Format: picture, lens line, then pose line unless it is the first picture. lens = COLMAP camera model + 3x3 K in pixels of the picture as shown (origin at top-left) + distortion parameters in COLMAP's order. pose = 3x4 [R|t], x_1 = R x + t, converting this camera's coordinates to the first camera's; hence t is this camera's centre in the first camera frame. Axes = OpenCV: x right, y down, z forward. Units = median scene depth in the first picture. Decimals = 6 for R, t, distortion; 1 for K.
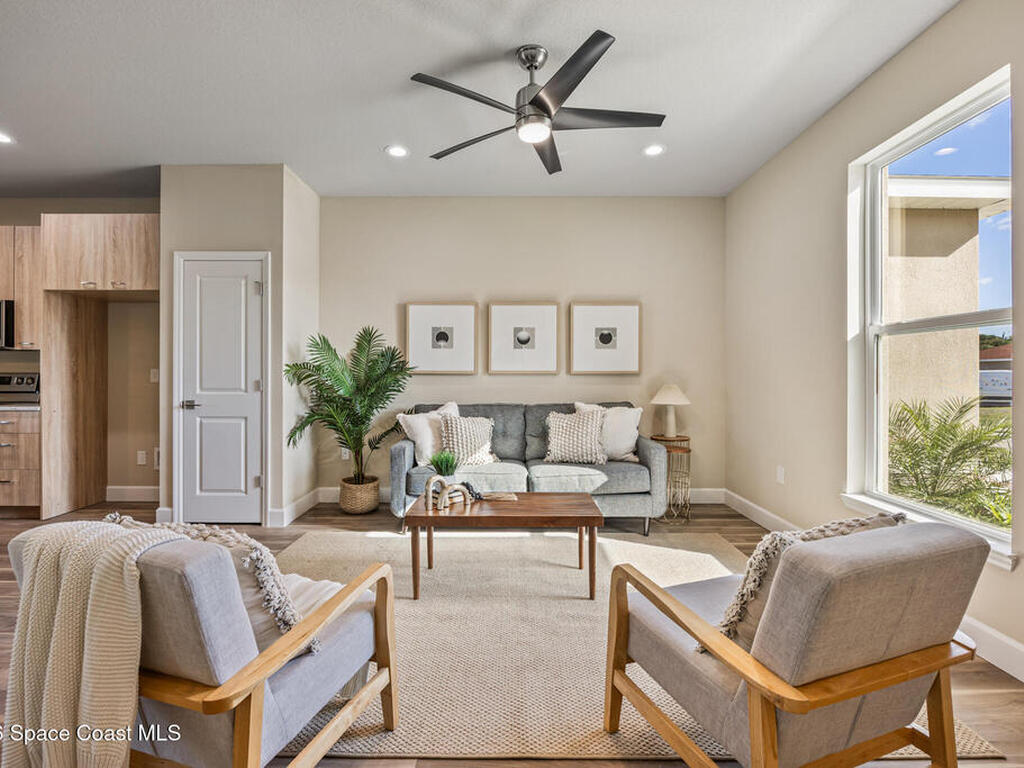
lens RADIAL K [[481.3, 0, 506.6], [0, 481.3, 380.3], [0, 0, 1]] dist [-0.020047, 0.002016]
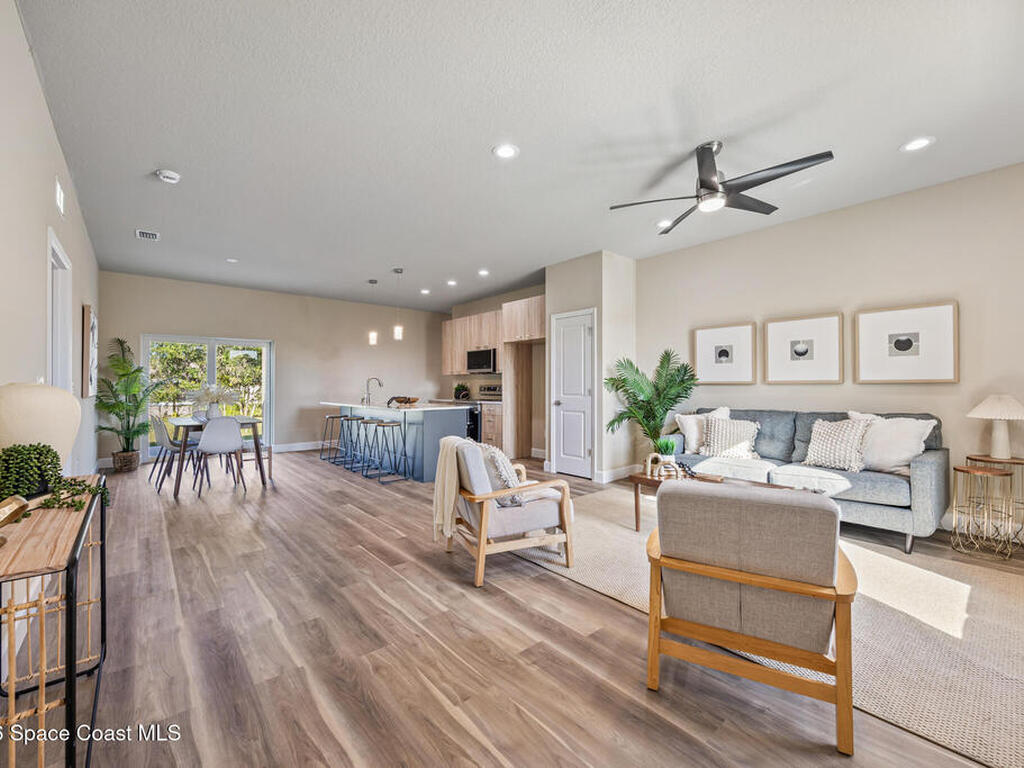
lens RADIAL K [[430.8, 0, 513.4], [0, 430.8, 384.7], [0, 0, 1]] dist [0.002183, 0.000447]
pose [[0.659215, -0.005762, -0.751933, 0.366050], [-0.002608, 0.999947, -0.009949, 0.000974], [0.751950, 0.008520, 0.659165, -0.131286]]
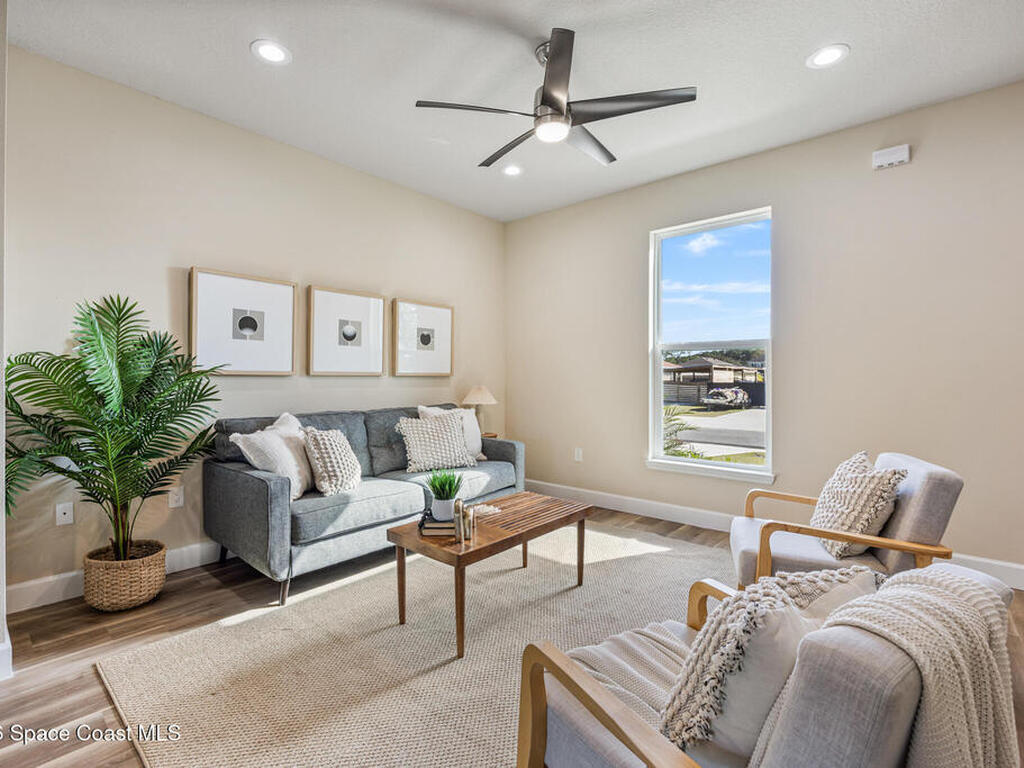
lens RADIAL K [[481.3, 0, 505.1], [0, 481.3, 381.7], [0, 0, 1]] dist [-0.020047, 0.002016]
pose [[0.657779, -0.004346, 0.753199, -0.458105], [0.008226, 0.999965, -0.001414, 0.001265], [-0.753166, 0.007126, 0.657792, 0.260047]]
